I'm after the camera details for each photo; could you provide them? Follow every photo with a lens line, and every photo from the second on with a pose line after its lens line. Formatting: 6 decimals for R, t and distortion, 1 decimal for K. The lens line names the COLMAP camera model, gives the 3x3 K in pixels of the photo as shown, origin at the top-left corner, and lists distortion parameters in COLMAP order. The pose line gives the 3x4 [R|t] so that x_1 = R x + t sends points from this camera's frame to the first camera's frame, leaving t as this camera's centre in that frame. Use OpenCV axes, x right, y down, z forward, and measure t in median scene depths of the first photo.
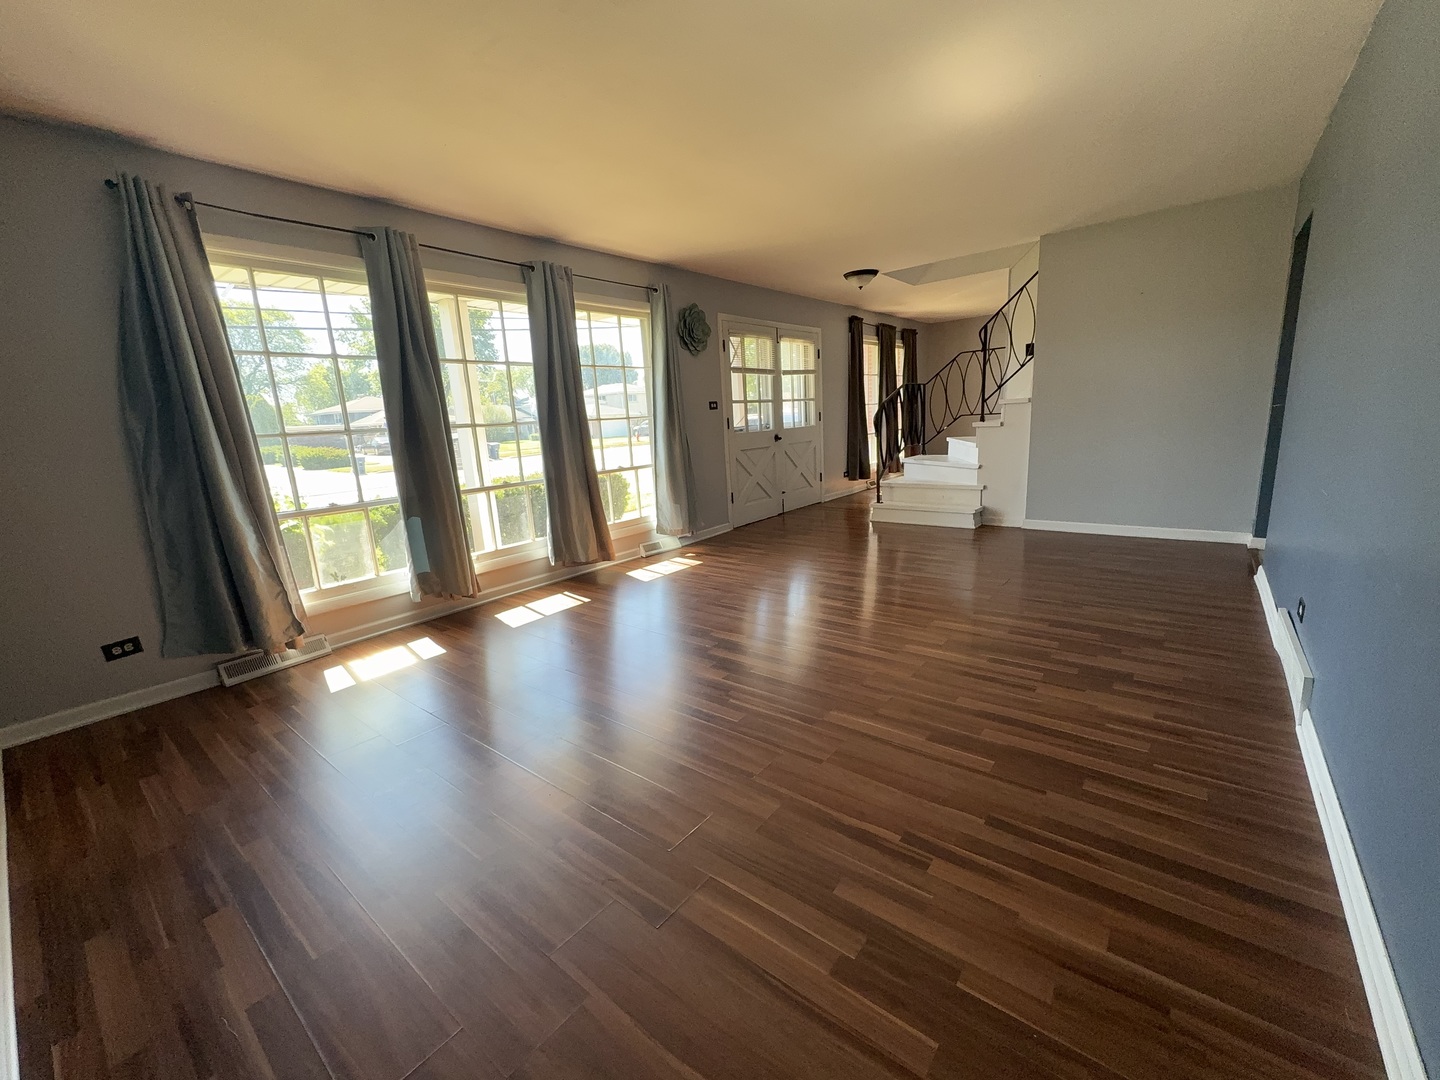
lens RADIAL K [[572.8, 0, 717.4], [0, 572.8, 542.0], [0, 0, 1]] dist [0.000147, 0.000280]
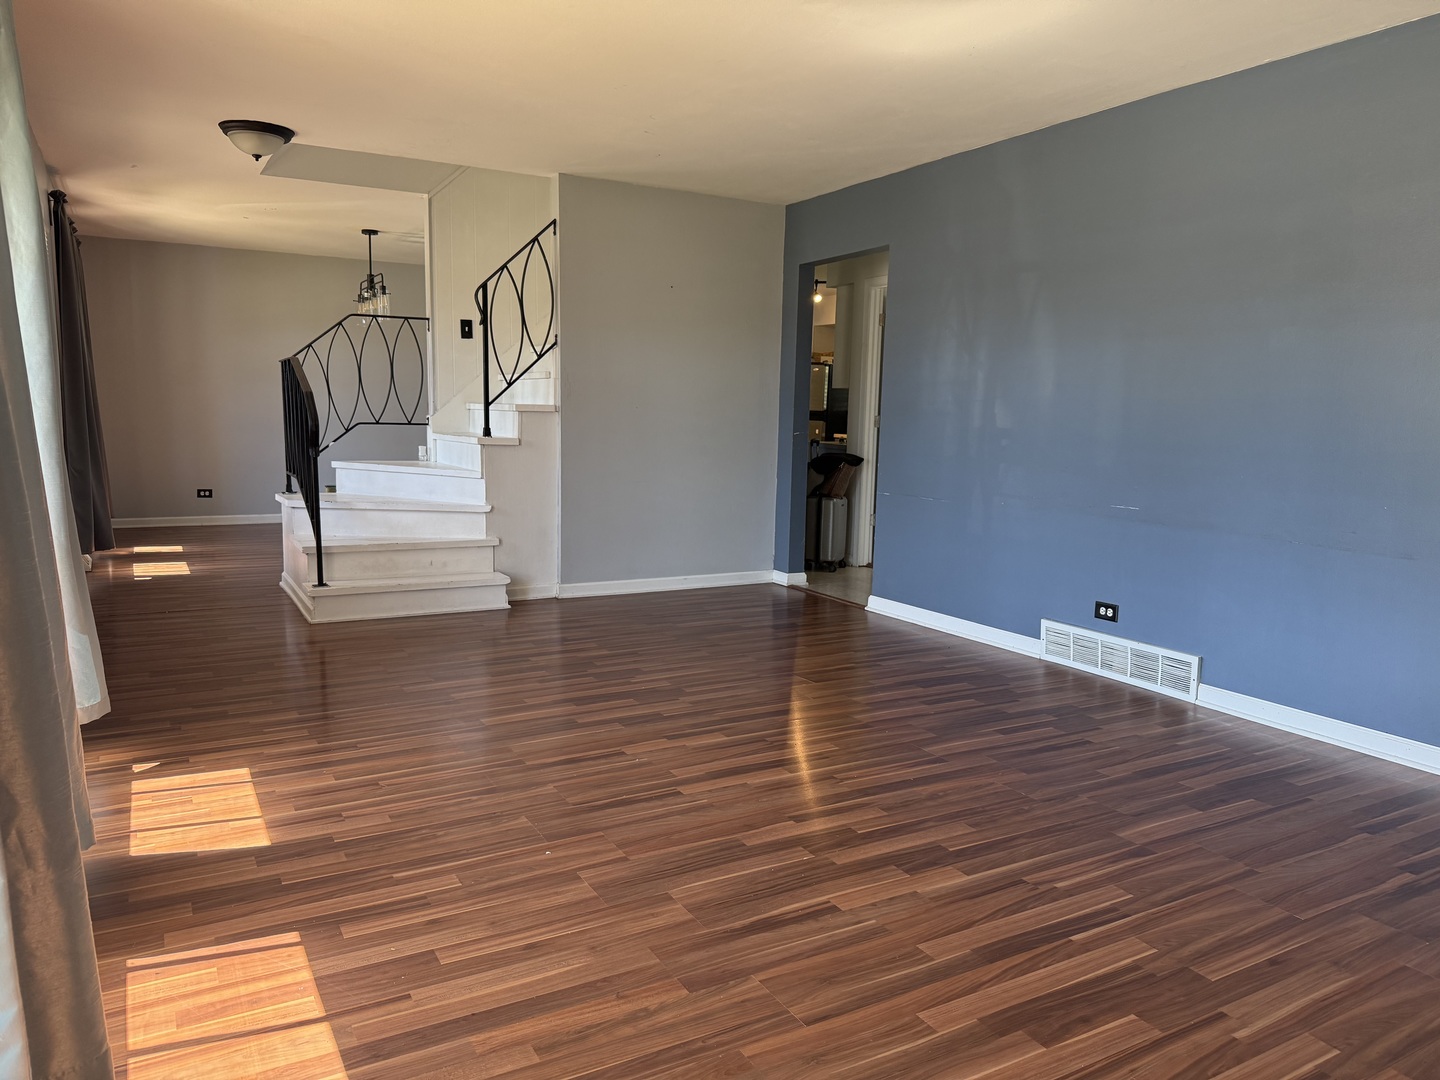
lens RADIAL K [[1007.0, 0, 720.0], [0, 1007.0, 540.0], [0, 0, 1]] dist [0.082340, -0.101078]
pose [[0.370436, -0.052432, 0.927377, -0.814672], [0.156846, 0.987600, -0.006814, -0.093205], [-0.915520, 0.147979, 0.374066, 0.670107]]
